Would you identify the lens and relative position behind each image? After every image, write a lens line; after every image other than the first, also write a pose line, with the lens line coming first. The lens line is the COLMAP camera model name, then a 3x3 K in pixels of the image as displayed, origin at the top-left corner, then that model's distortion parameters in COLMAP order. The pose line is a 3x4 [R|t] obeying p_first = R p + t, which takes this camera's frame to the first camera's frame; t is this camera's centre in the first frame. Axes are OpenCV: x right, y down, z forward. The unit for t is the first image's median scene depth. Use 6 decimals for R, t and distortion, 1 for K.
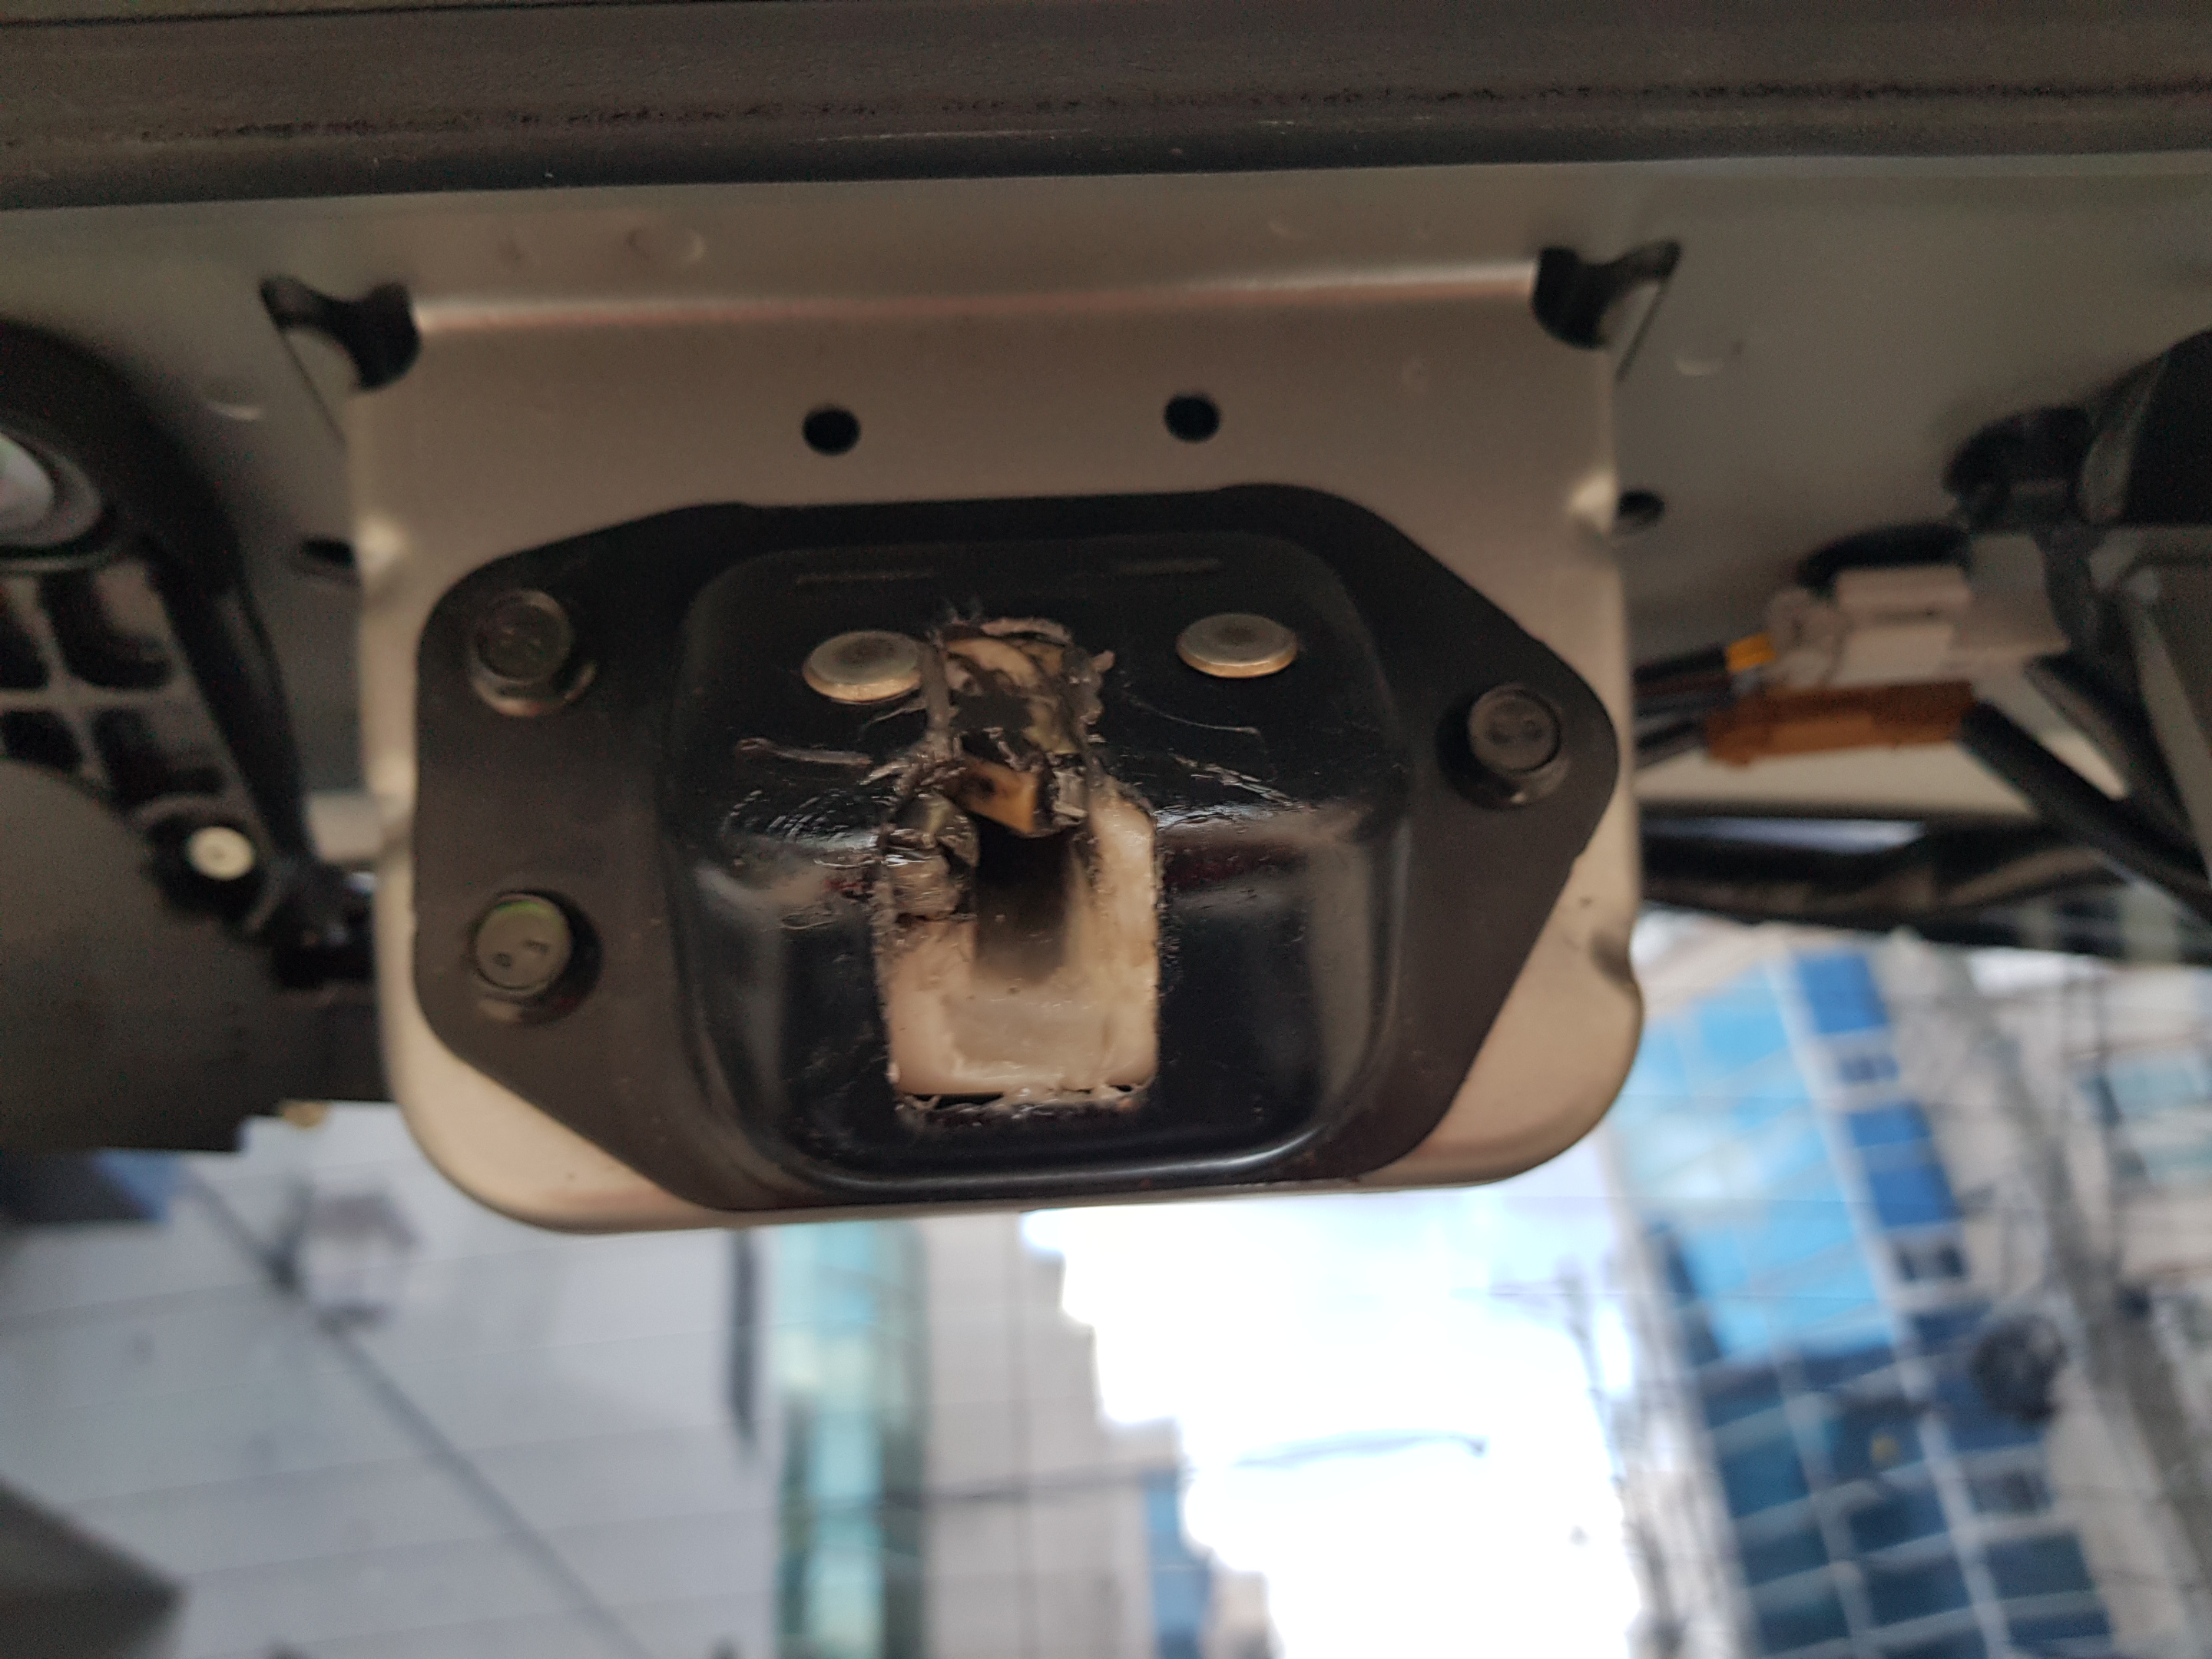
lens RADIAL K [[1916.0, 0, 1106.0], [0, 1916.0, 829.5], [0, 0, 1]] dist [-0.009722, -0.009458]
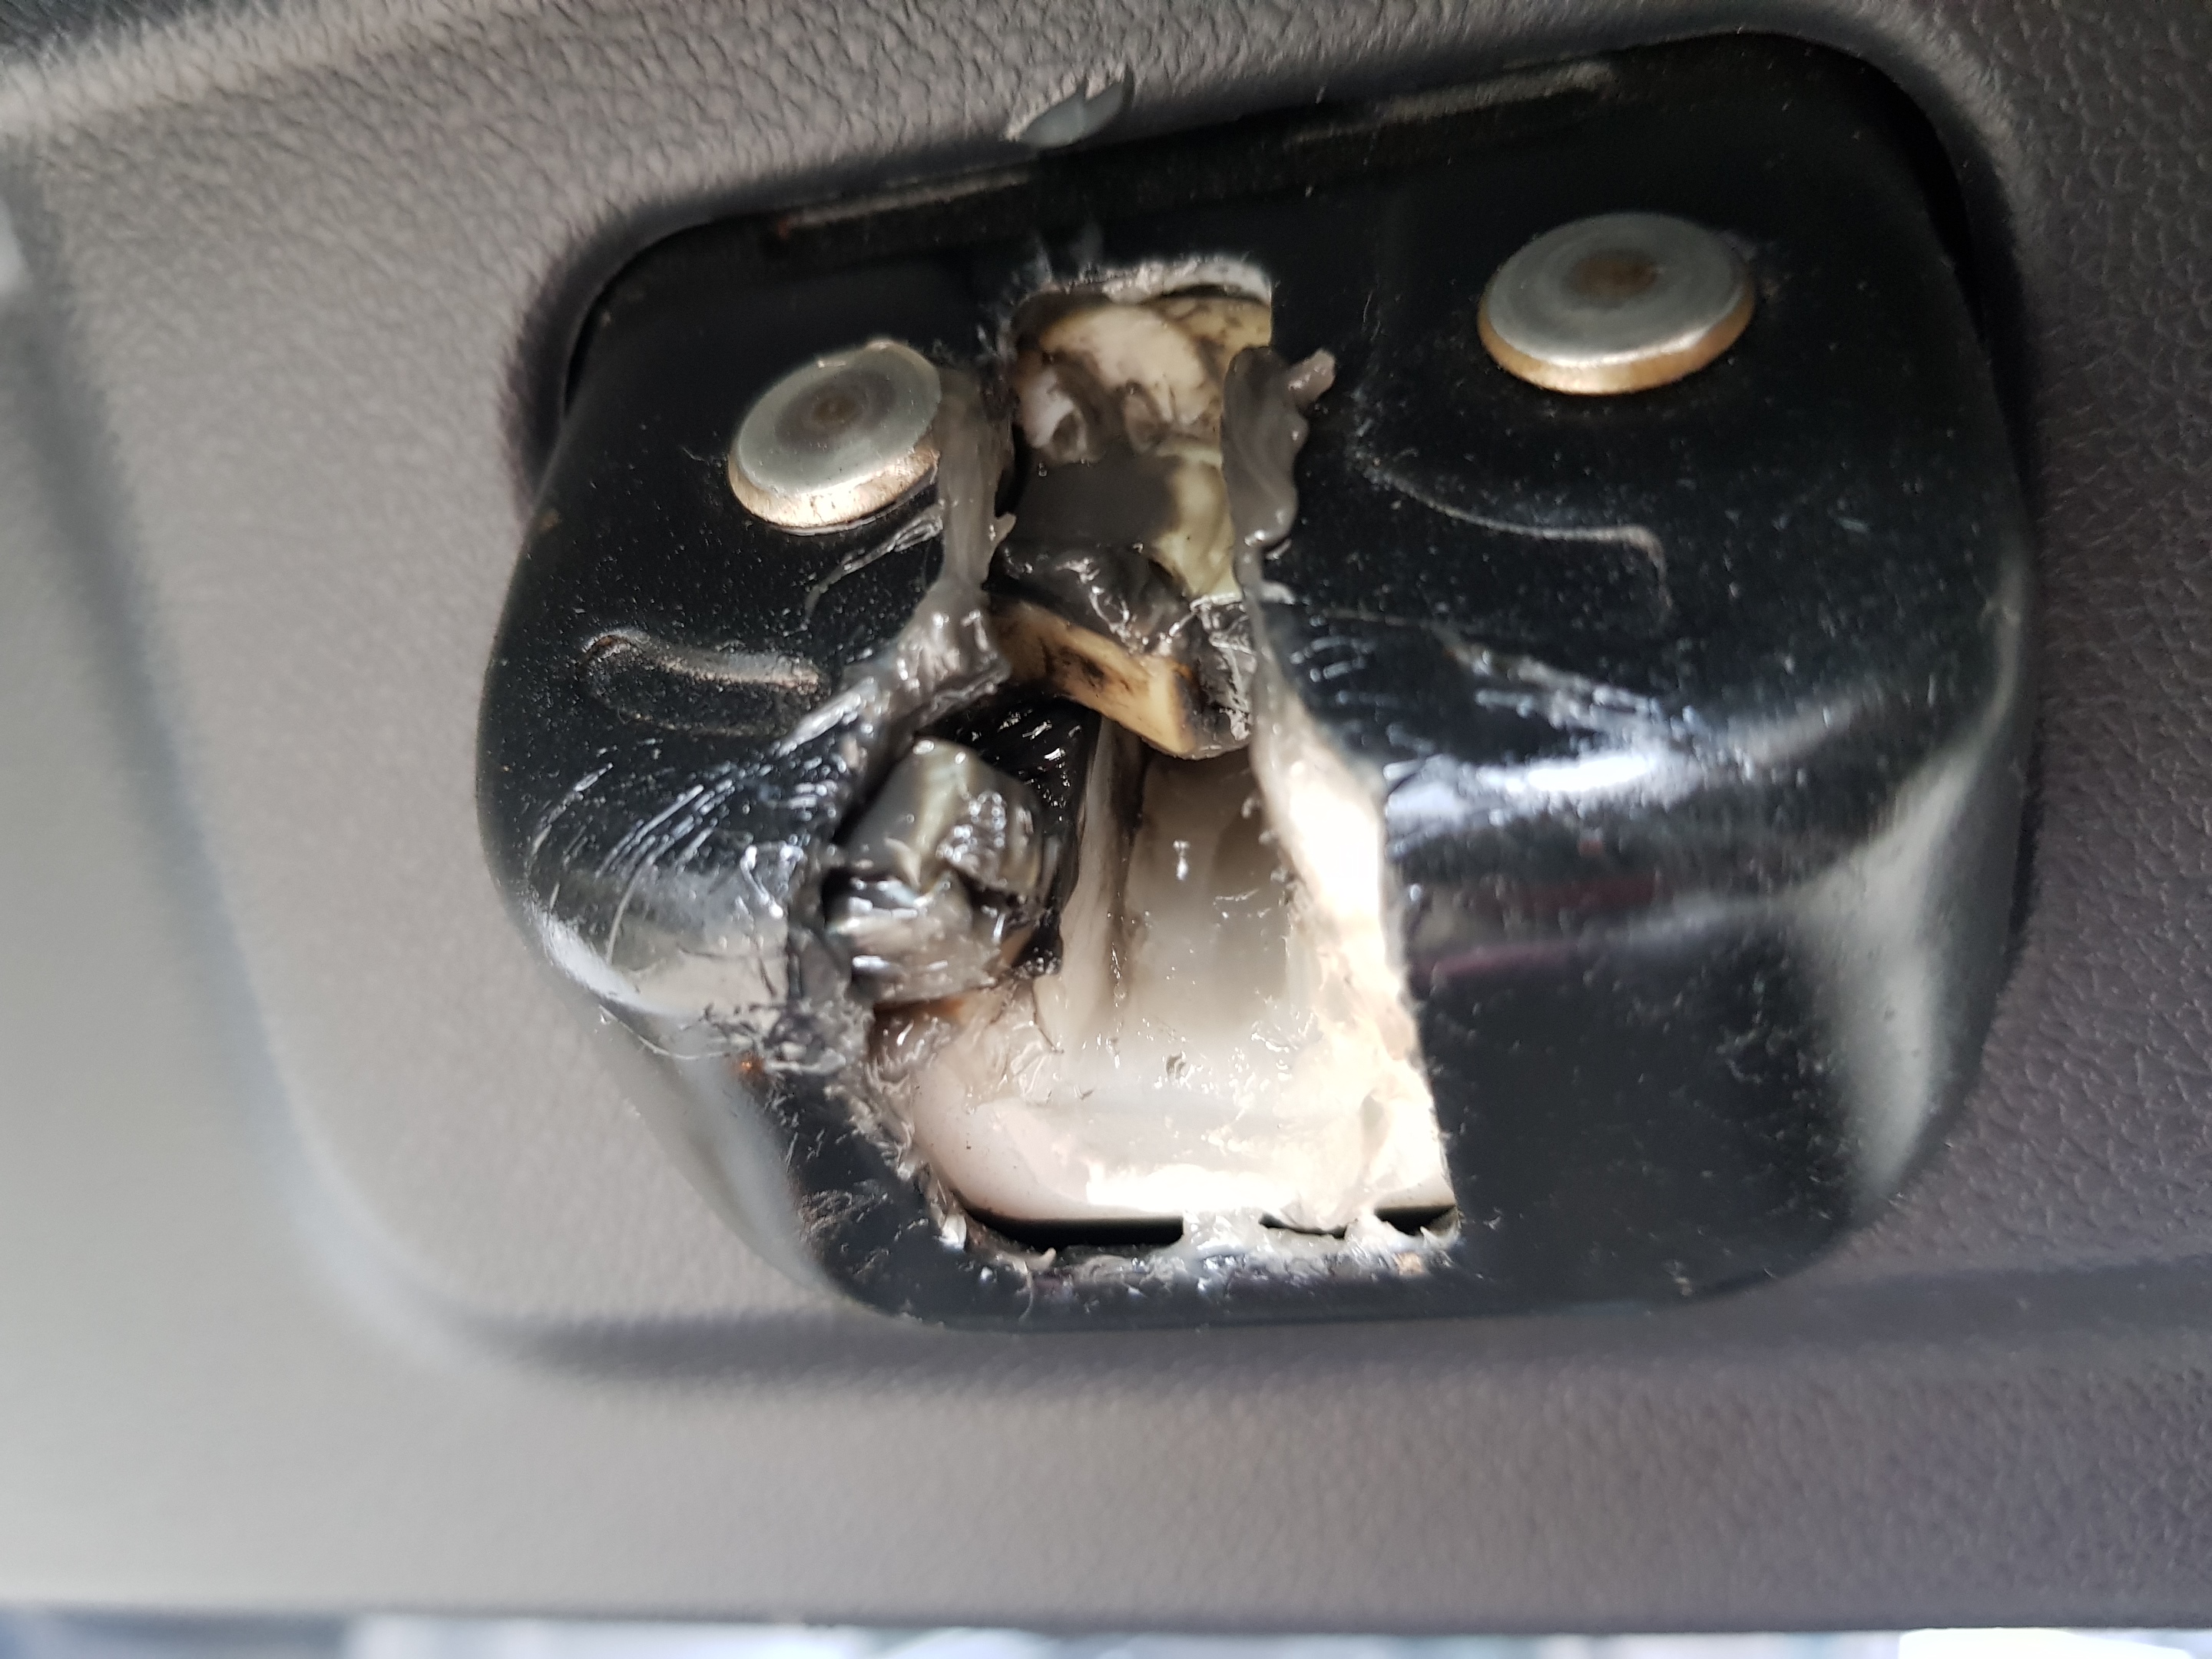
lens RADIAL K [[1885.1, 0, 1077.2], [0, 1885.1, 827.5], [0, 0, 1]] dist [0.010922, -0.079819]
pose [[0.949938, -0.022172, -0.311650, 0.086431], [0.119475, 0.947447, 0.296765, -0.129911], [0.288693, -0.319143, 0.902665, 0.551555]]
